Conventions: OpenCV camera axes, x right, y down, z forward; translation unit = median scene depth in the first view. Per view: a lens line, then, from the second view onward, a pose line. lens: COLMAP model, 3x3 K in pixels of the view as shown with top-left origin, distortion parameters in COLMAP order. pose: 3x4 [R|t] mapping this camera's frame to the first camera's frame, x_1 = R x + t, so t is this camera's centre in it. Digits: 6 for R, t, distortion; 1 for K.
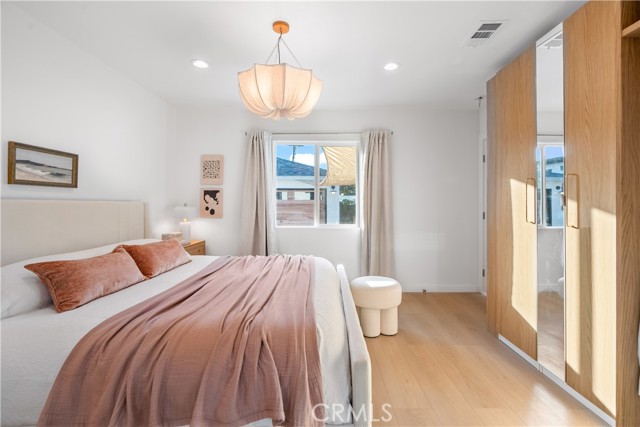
lens RADIAL K [[284.1, 0, 320.6], [0, 284.1, 198.2], [0, 0, 1]] dist [-0.002238, -0.000516]
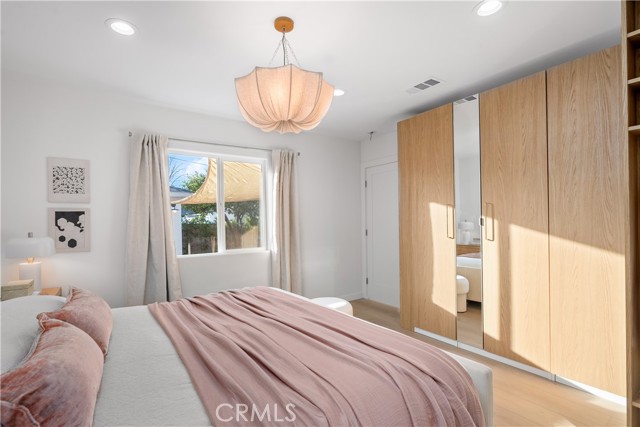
lens RADIAL K [[291.1, 0, 321.7], [0, 291.1, 215.9], [0, 0, 1]] dist [-0.001685, -0.000086]
pose [[0.836630, -0.010312, 0.547671, -0.276049], [0.010417, 0.999941, 0.002914, -0.013645], [-0.547669, 0.003267, 0.836689, 0.103522]]
